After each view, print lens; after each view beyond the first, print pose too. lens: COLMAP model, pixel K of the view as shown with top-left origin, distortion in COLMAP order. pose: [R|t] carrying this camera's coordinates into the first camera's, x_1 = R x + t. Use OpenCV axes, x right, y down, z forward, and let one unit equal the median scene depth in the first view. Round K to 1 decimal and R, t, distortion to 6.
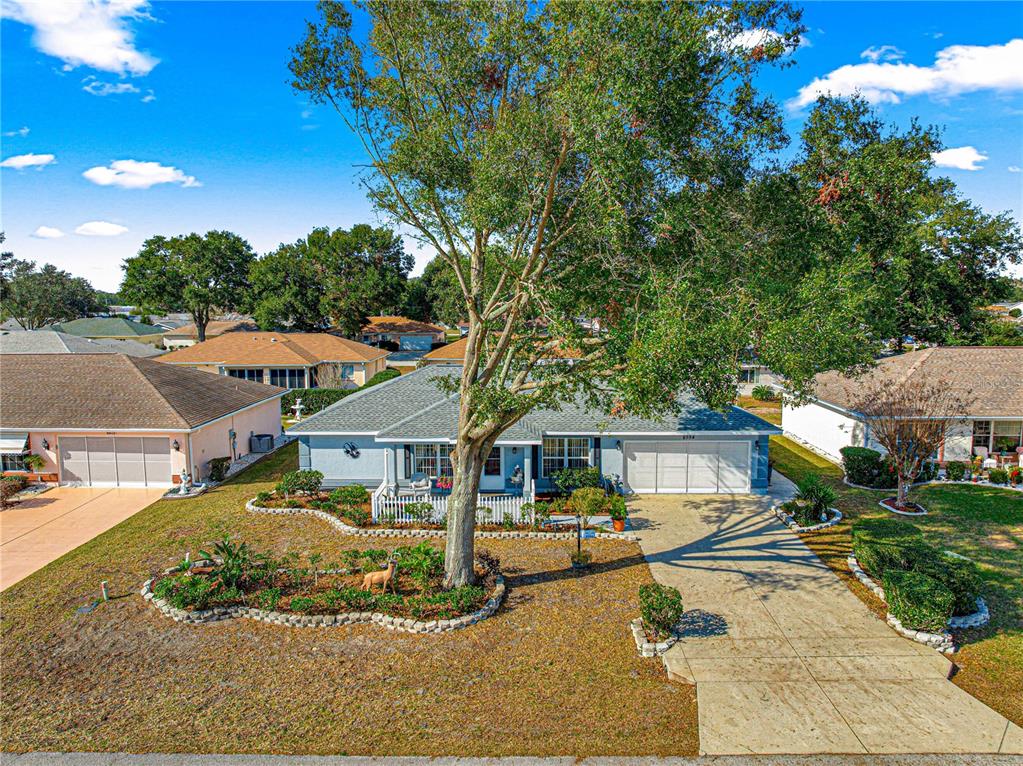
lens RADIAL K [[719.3, 0, 516.0], [0, 719.3, 382.8], [0, 0, 1]] dist [-0.040559, 0.000147]
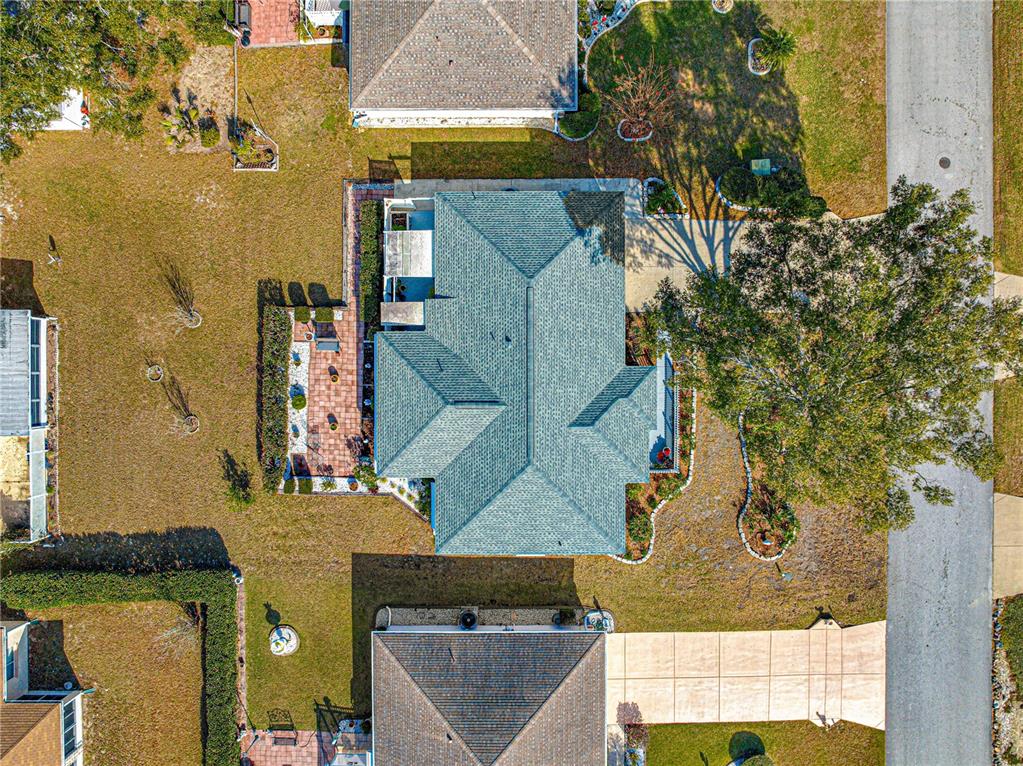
lens RADIAL K [[719.3, 0, 516.0], [0, 719.3, 382.8], [0, 0, 1]] dist [-0.040559, 0.000147]
pose [[-0.019670, -0.999805, -0.001976, 0.011621], [0.116506, -0.004255, 0.993181, -1.515618], [-0.992995, 0.019305, 0.116567, 1.200627]]
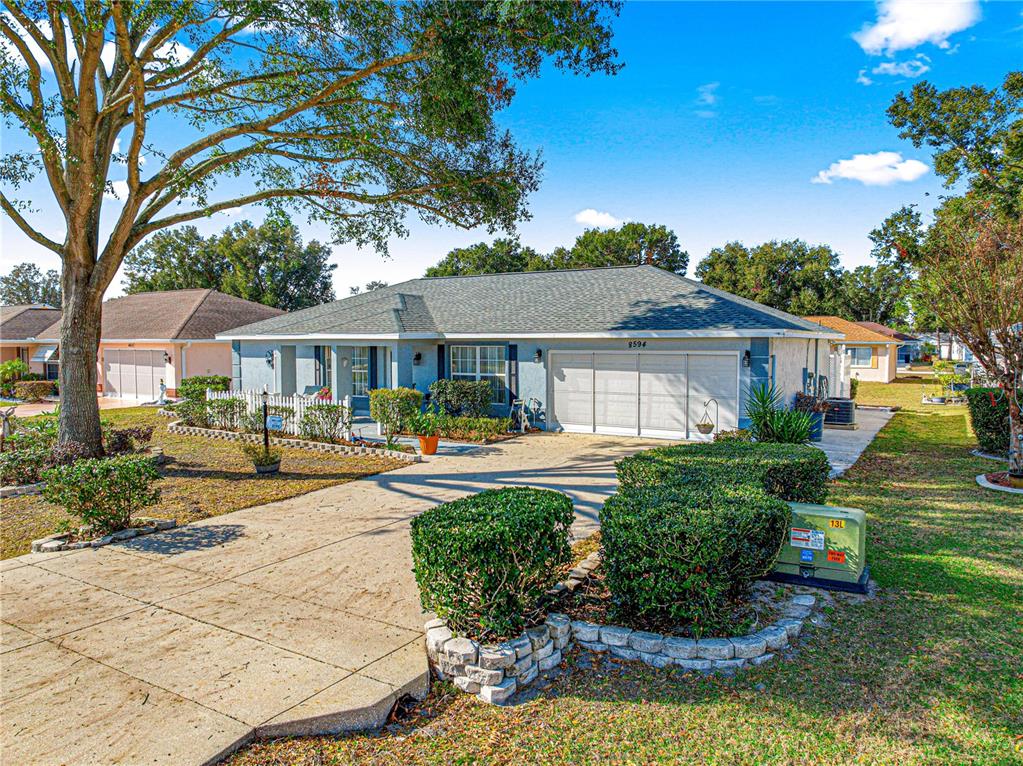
lens RADIAL K [[719.3, 0, 516.0], [0, 719.3, 382.8], [0, 0, 1]] dist [-0.040559, 0.000147]
pose [[0.862691, 0.030853, -0.504790, 0.540483], [-0.061304, 0.997157, -0.043822, 0.165795], [0.502003, 0.068751, 0.862129, 0.474151]]
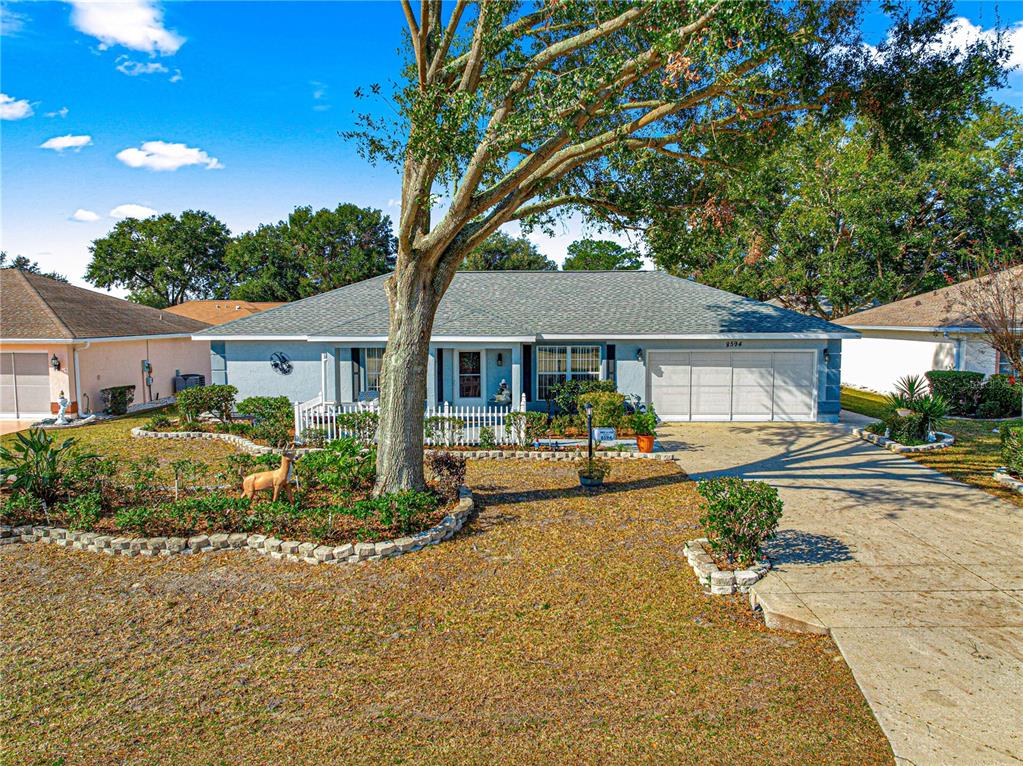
lens RADIAL K [[719.3, 0, 516.0], [0, 719.3, 382.8], [0, 0, 1]] dist [-0.040559, 0.000147]
pose [[1.000000, 0.000399, 0.000354, 0.017082], [-0.000388, 0.999537, -0.030410, 0.160418], [-0.000366, 0.030410, 0.999537, 0.299142]]
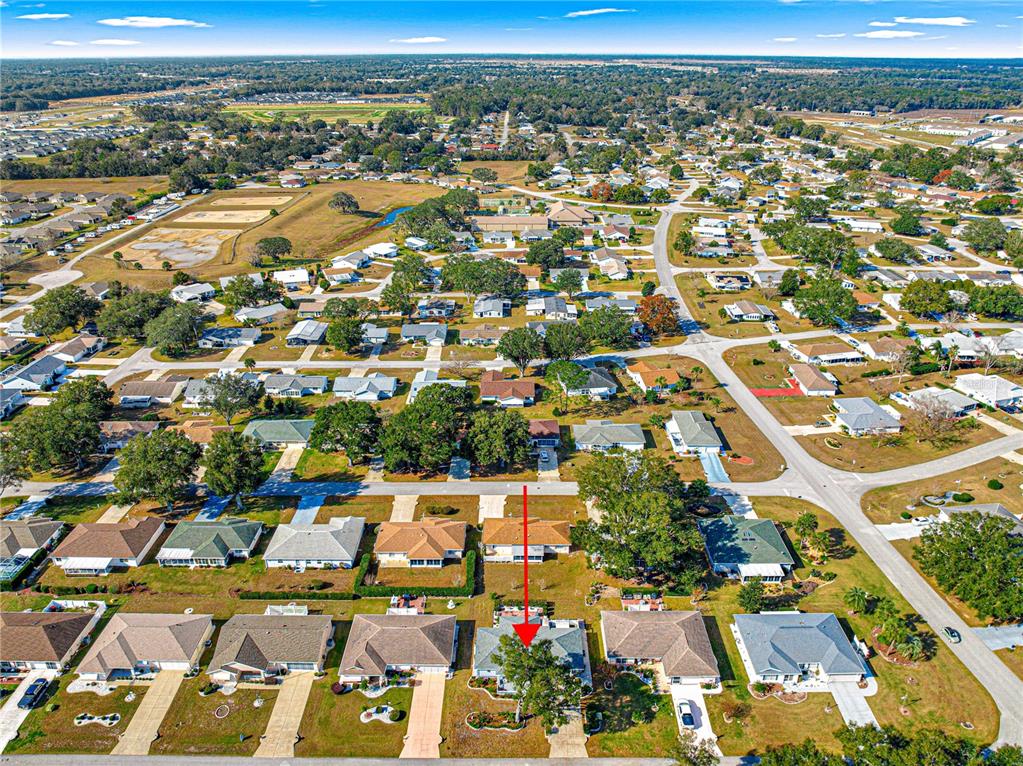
lens RADIAL K [[734.9, 0, 511.5], [0, 734.9, 383.0], [0, 0, 1]] dist [-0.042043, 0.004872]
pose [[0.999937, -0.004273, 0.010396, -0.148971], [0.000834, 0.950564, 0.310527, -3.544358], [-0.011209, -0.310499, 0.950508, -3.245866]]
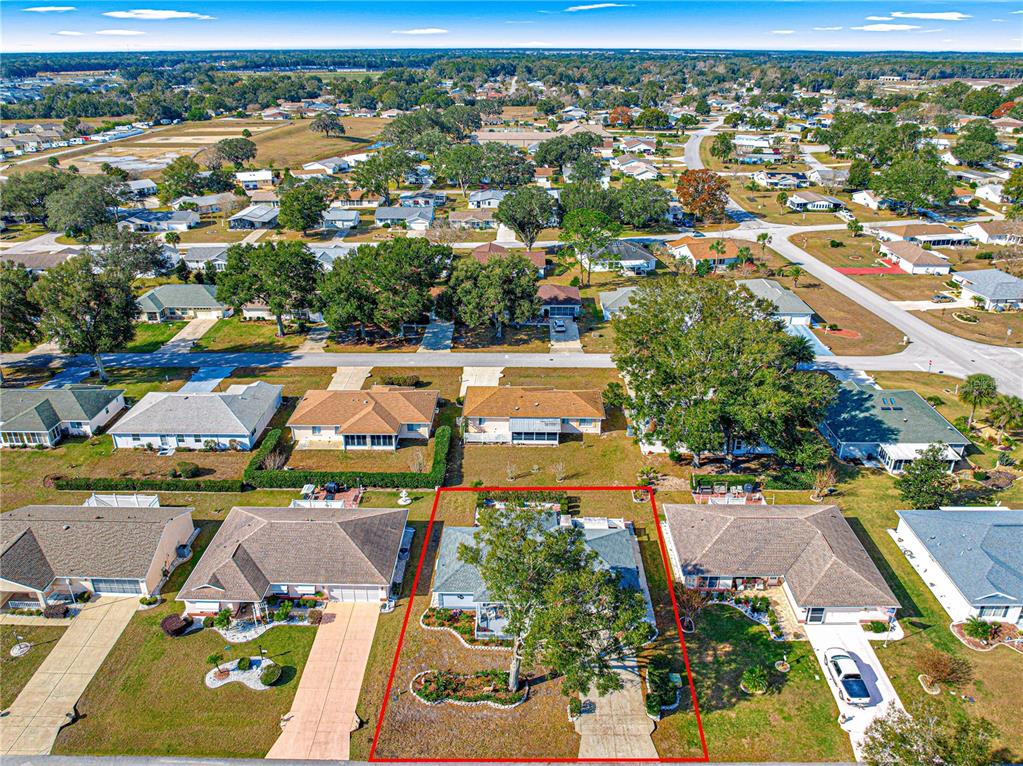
lens RADIAL K [[734.9, 0, 511.5], [0, 734.9, 383.0], [0, 0, 1]] dist [-0.042043, 0.004872]
pose [[1.000000, 0.000202, -0.000624, -0.069156], [-0.000001, 0.951747, 0.306885, -1.546244], [0.000656, -0.306885, 0.951746, -1.272063]]
